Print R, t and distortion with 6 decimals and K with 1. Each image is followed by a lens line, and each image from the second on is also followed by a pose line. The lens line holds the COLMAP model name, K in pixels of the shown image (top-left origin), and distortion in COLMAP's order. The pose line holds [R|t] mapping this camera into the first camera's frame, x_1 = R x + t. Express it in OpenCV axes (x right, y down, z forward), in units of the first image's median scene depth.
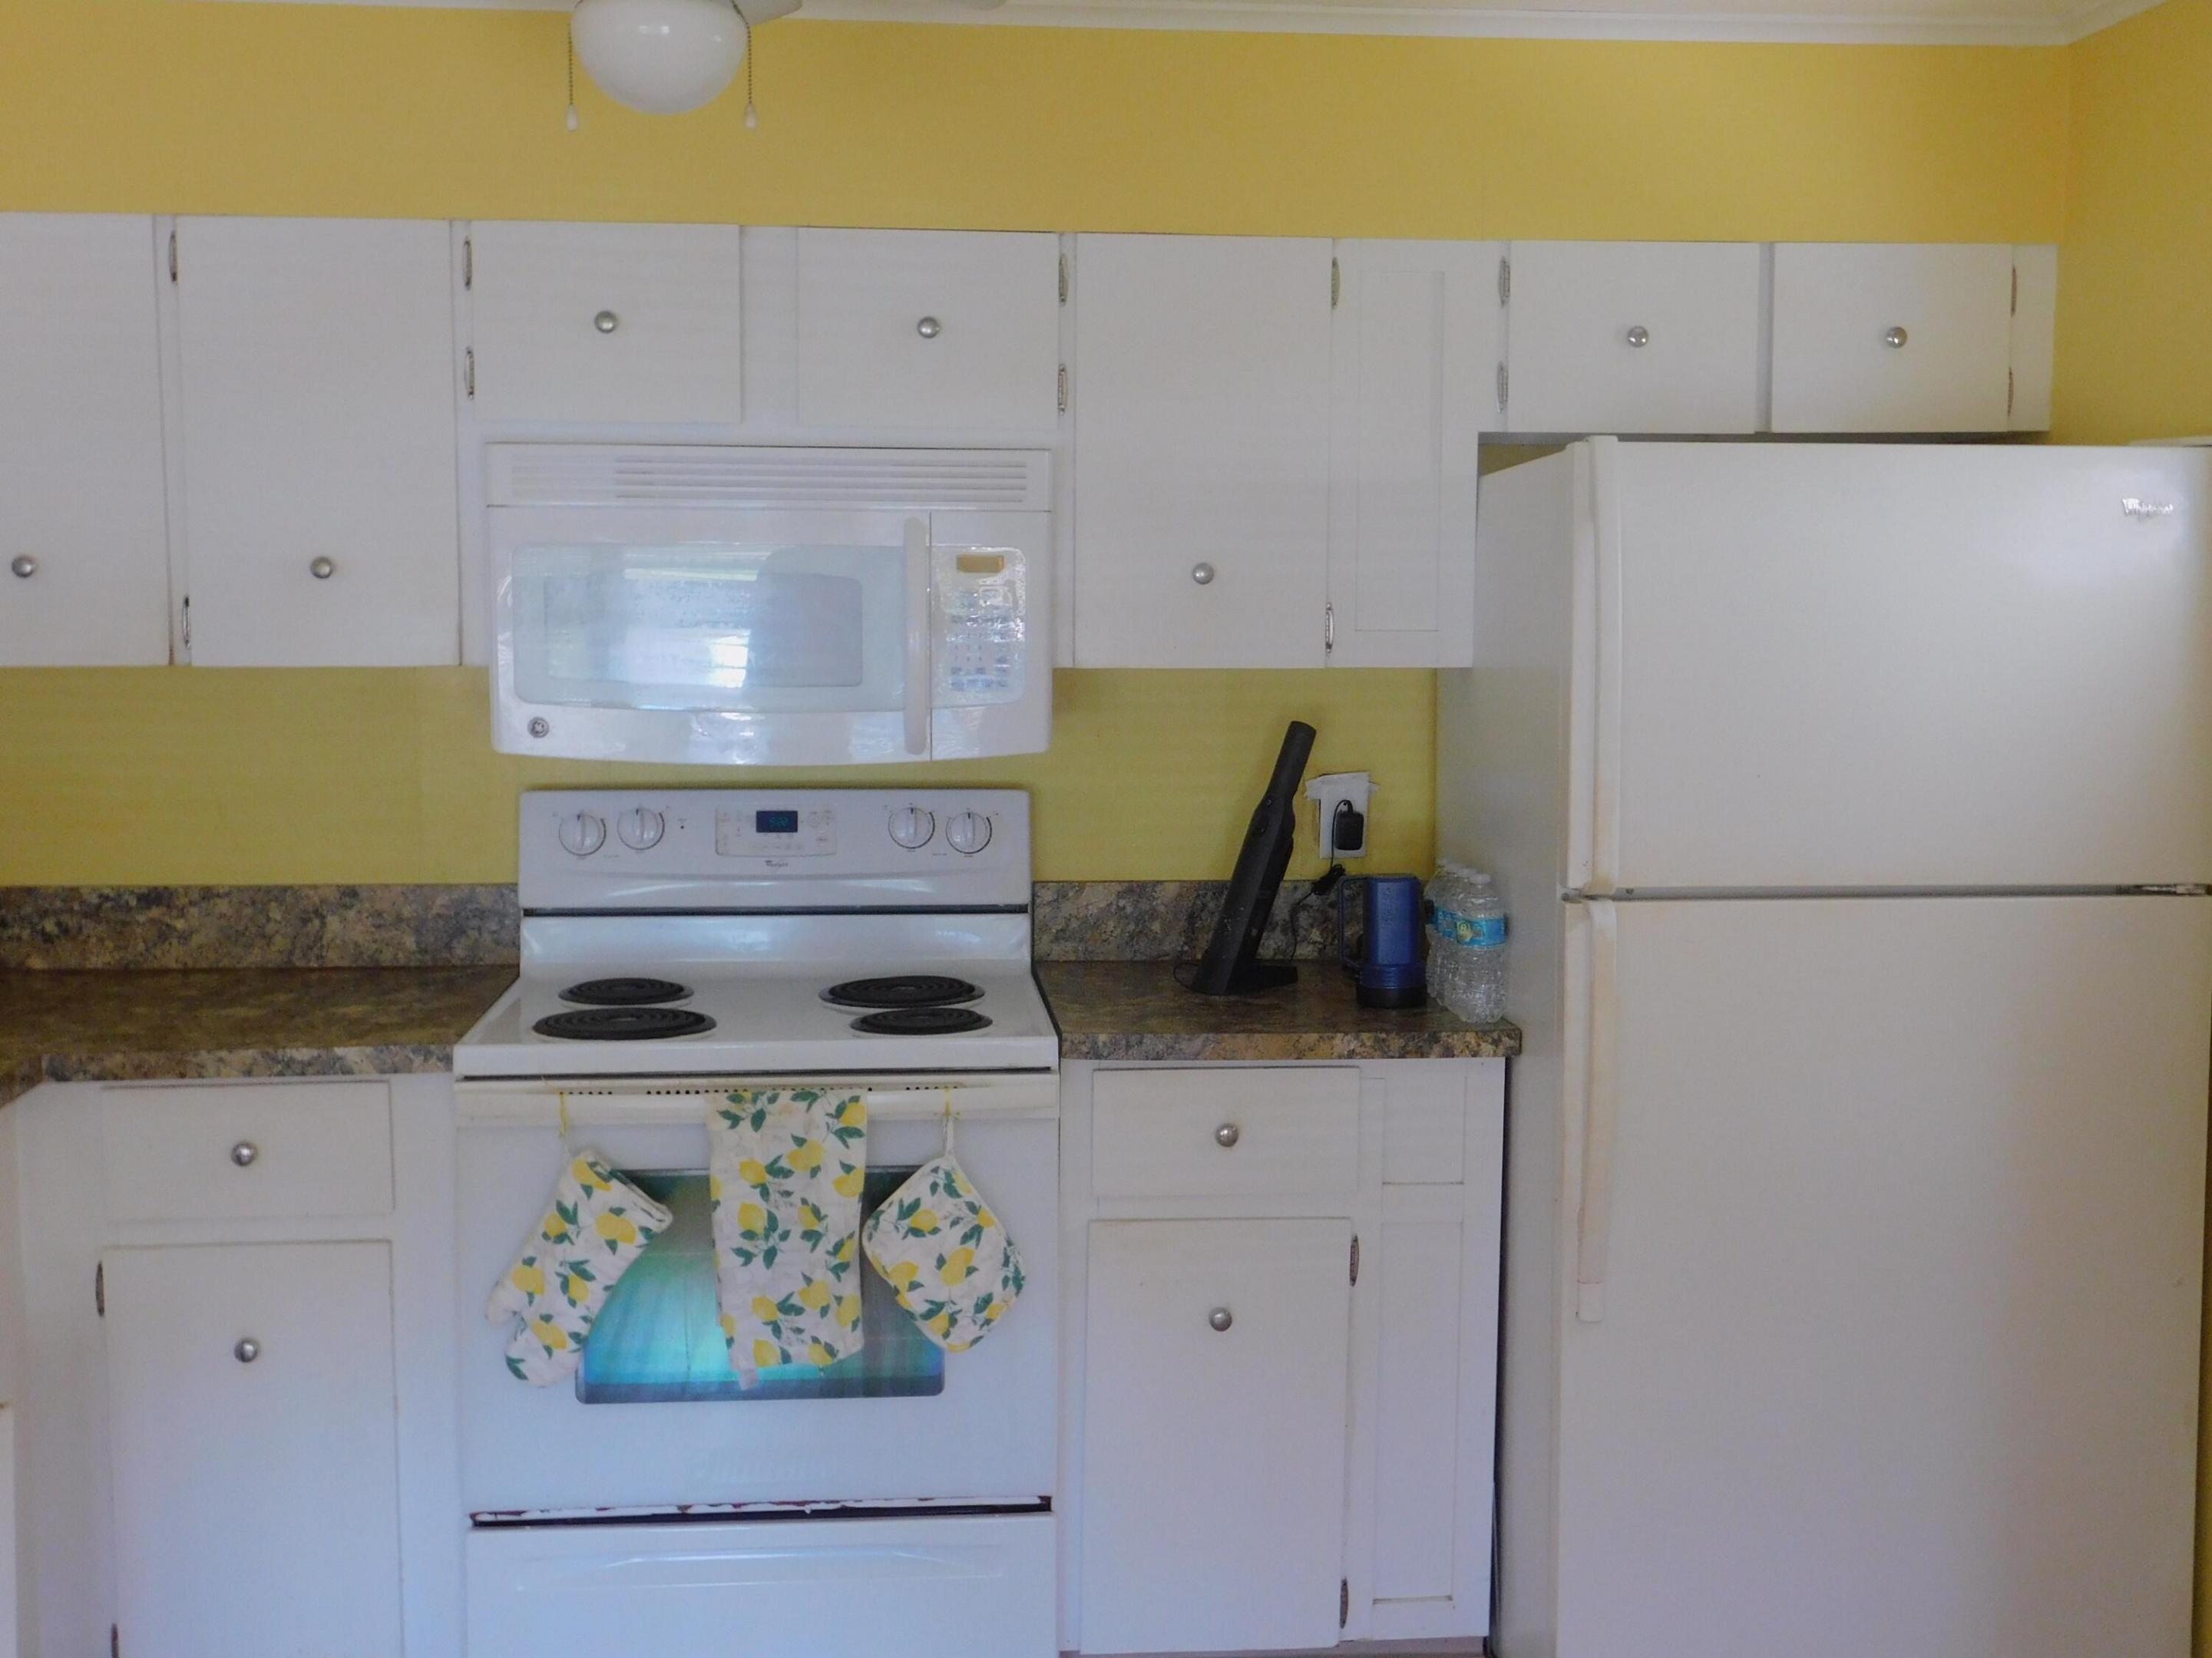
lens RADIAL K [[2351.8, 0, 1114.2], [0, 2351.8, 829.1], [0, 0, 1]] dist [0.011862, 0.000000]
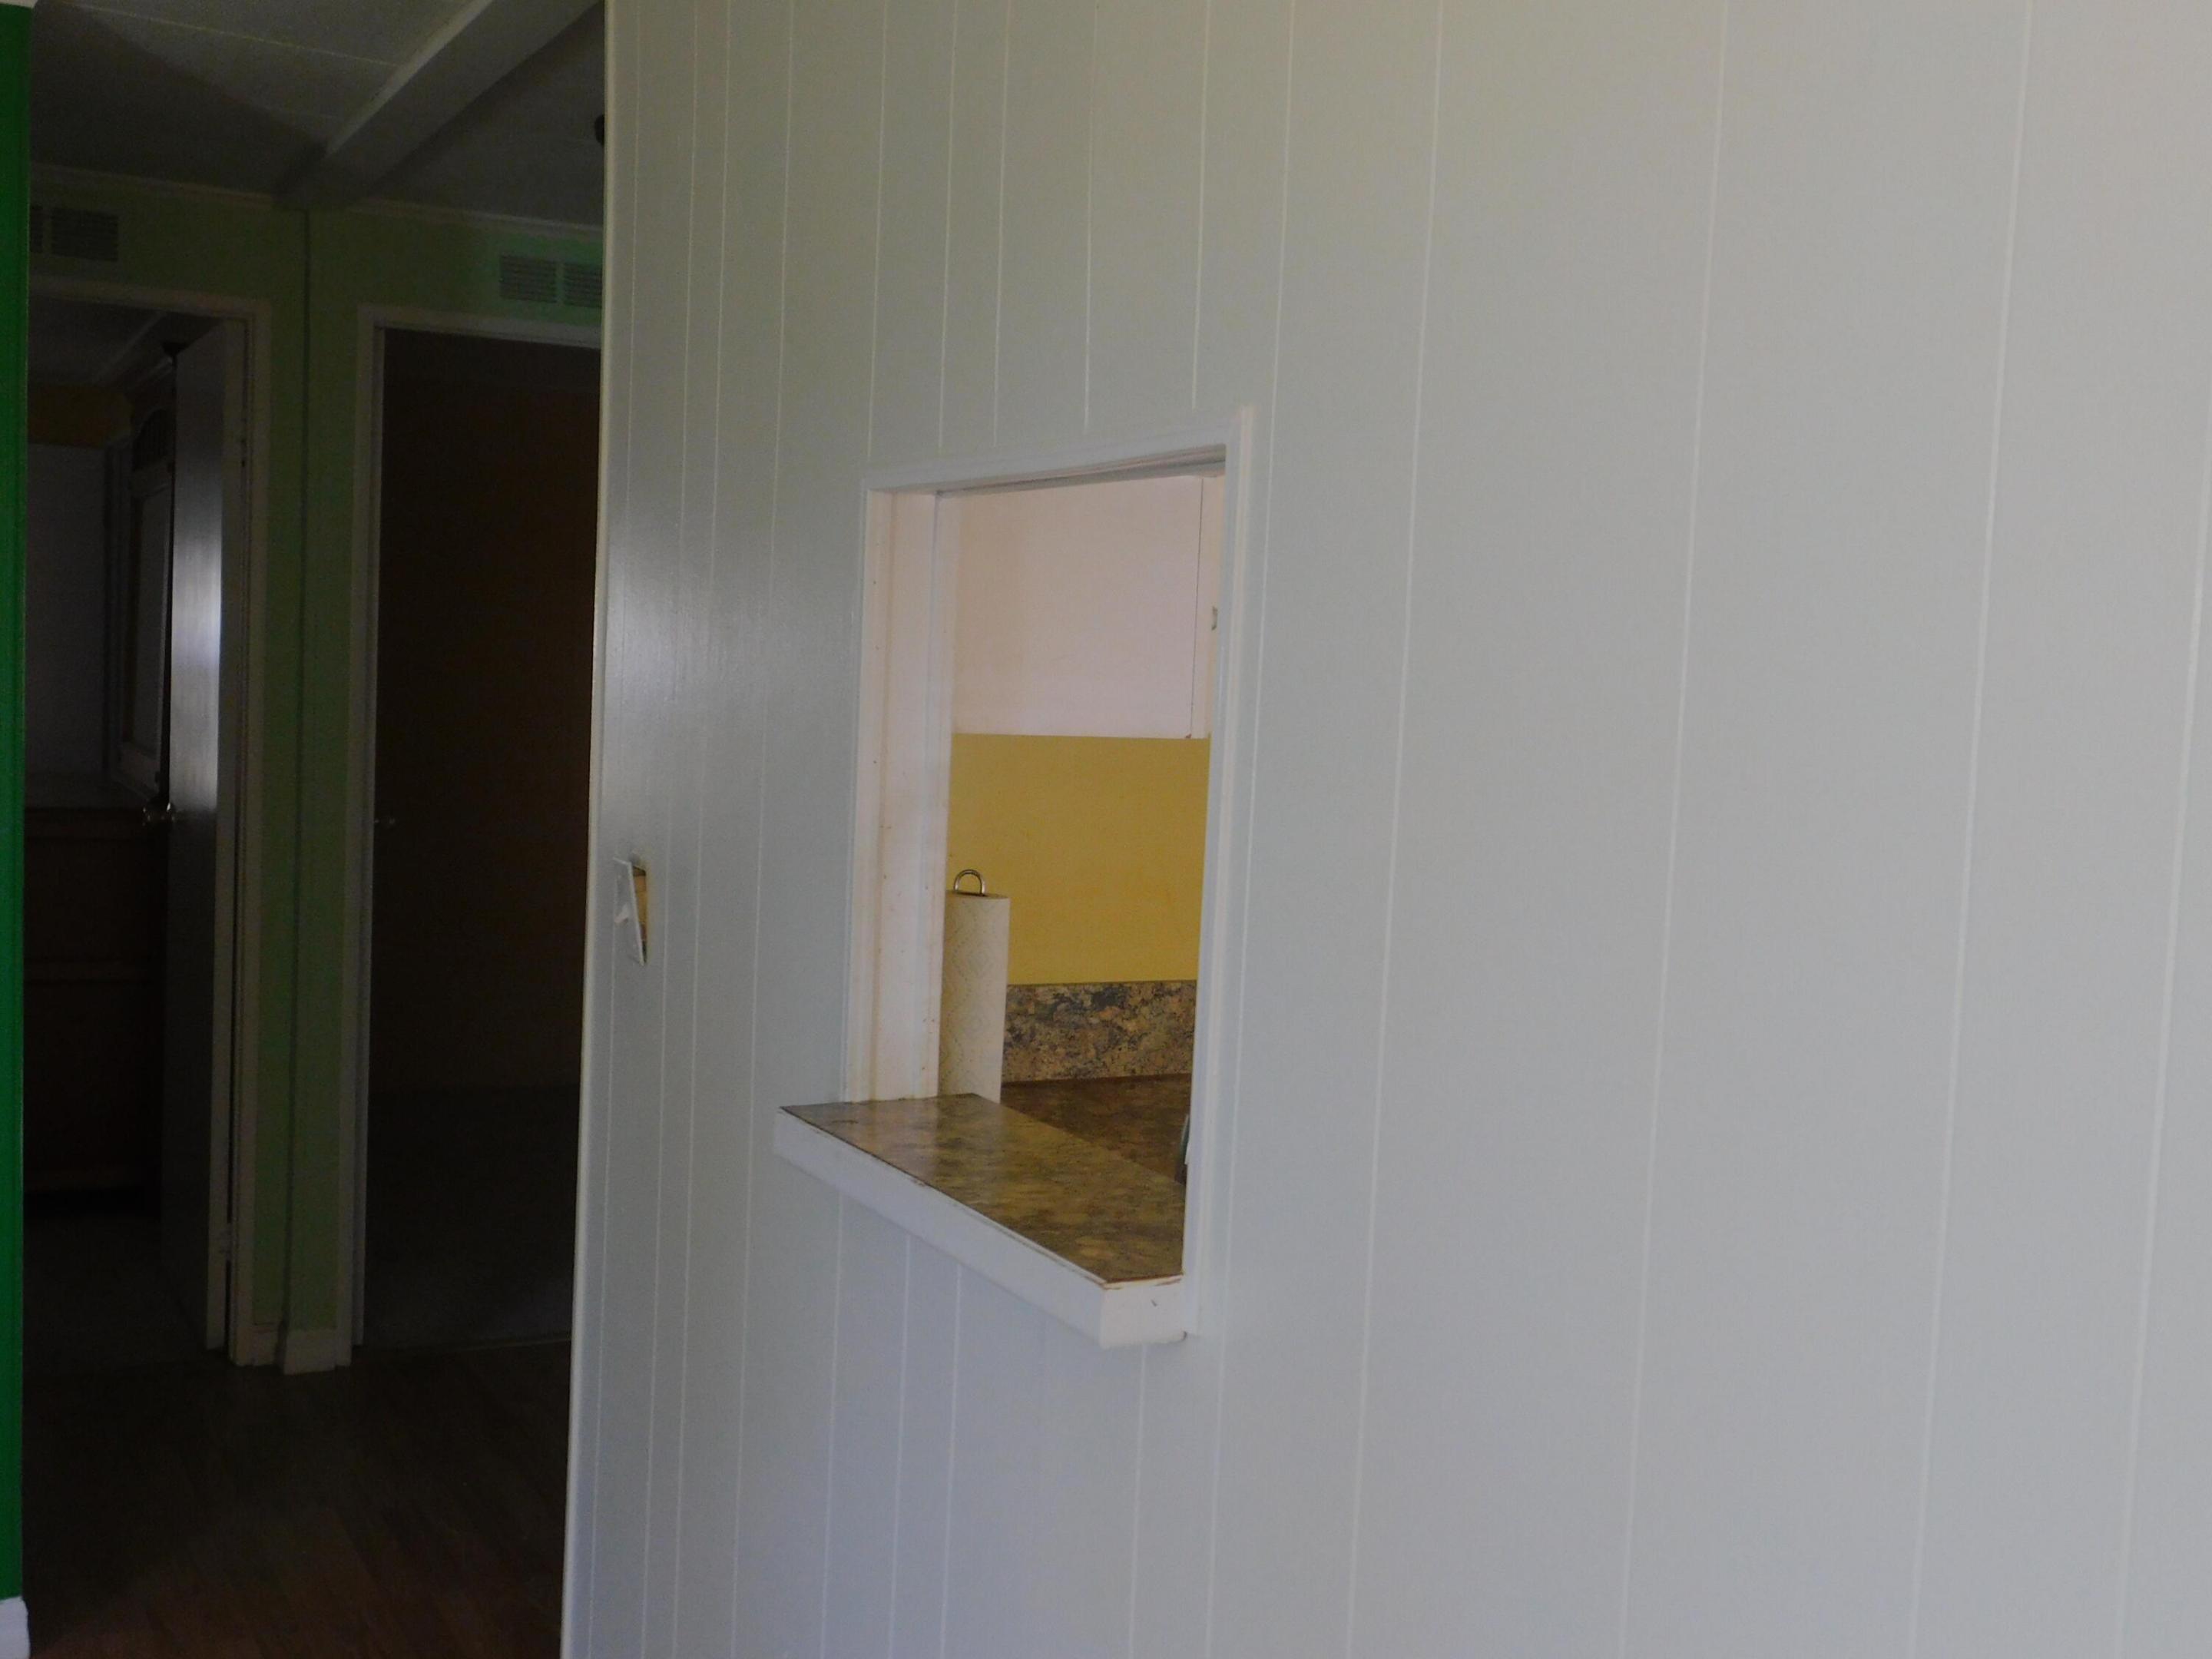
lens RADIAL K [[2352.1, 0, 1105.9], [0, 2352.1, 829.3], [0, 0, 1]] dist [0.011862, 0.000000]
pose [[0.924685, 0.007730, 0.380656, -0.793279], [0.001766, 0.999696, -0.024591, -0.012082], [-0.380730, 0.023411, 0.924390, 0.209529]]
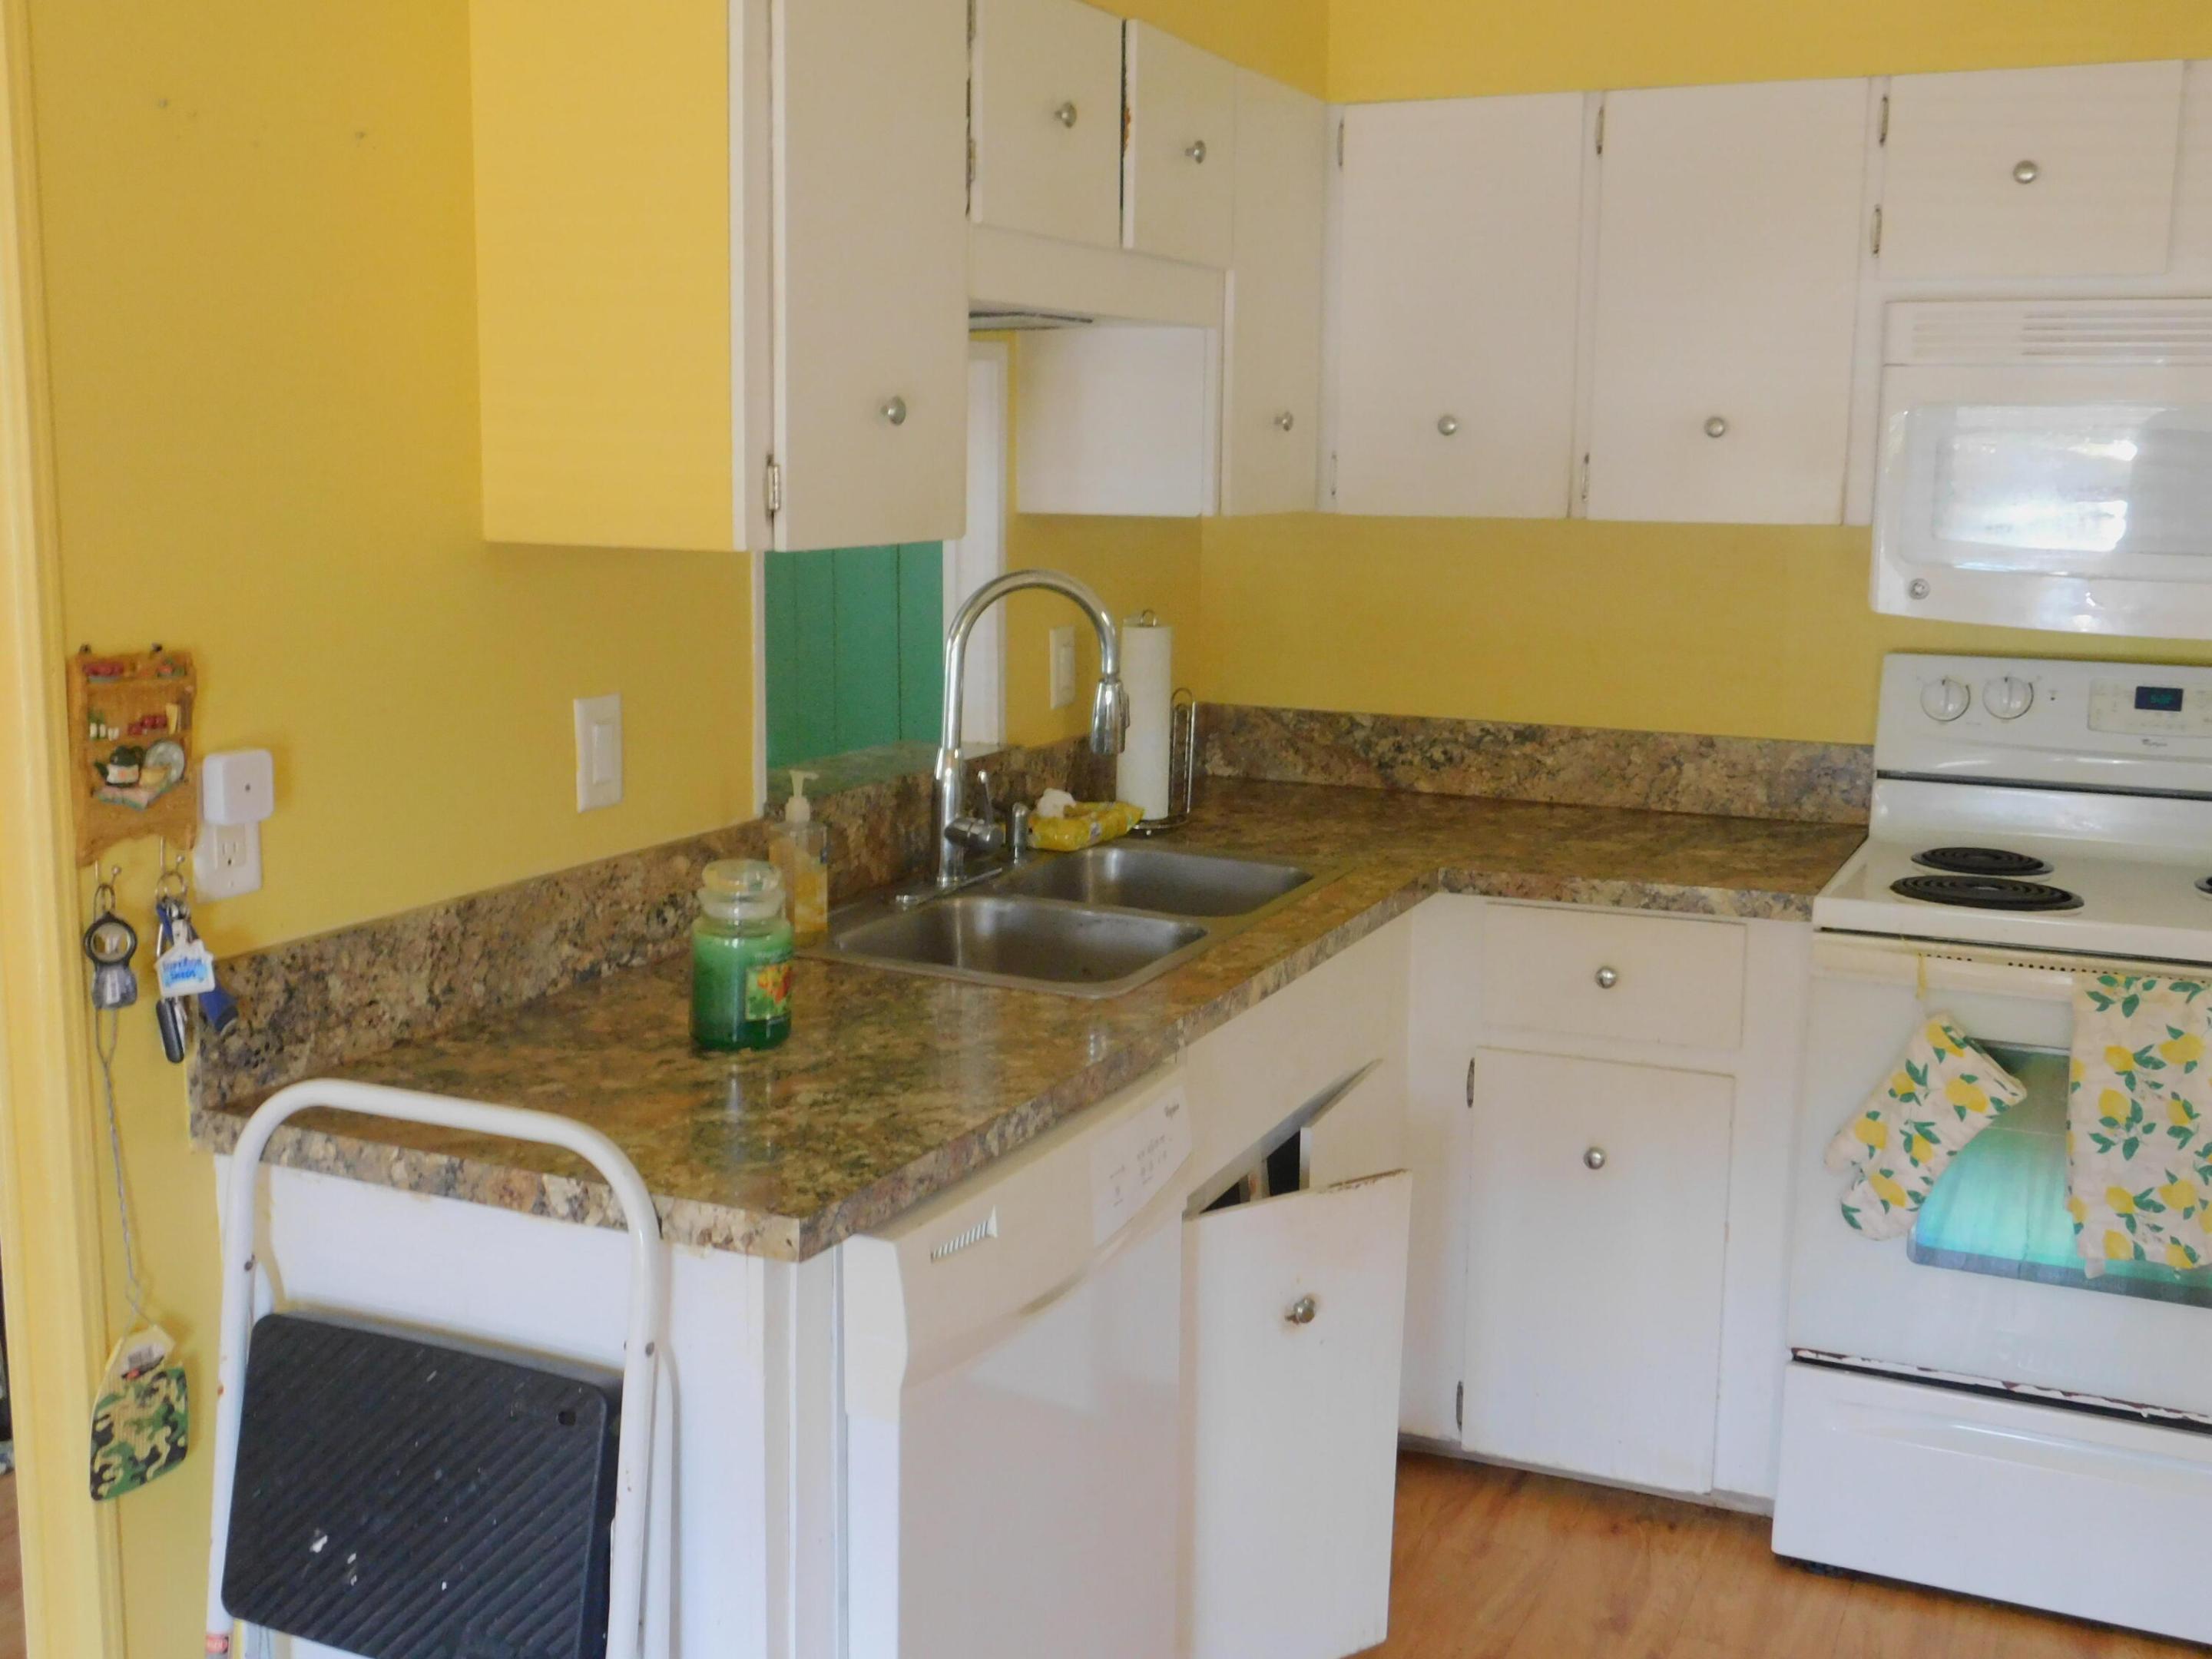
lens RADIAL K [[2352.1, 0, 1101.2], [0, 2352.1, 829.1], [0, 0, 1]] dist [0.011862, 0.000000]
pose [[0.866960, 0.086967, -0.490732, -0.046310], [-0.059981, 0.995707, 0.070493, 0.008494], [0.494756, -0.031680, 0.868454, -0.040750]]
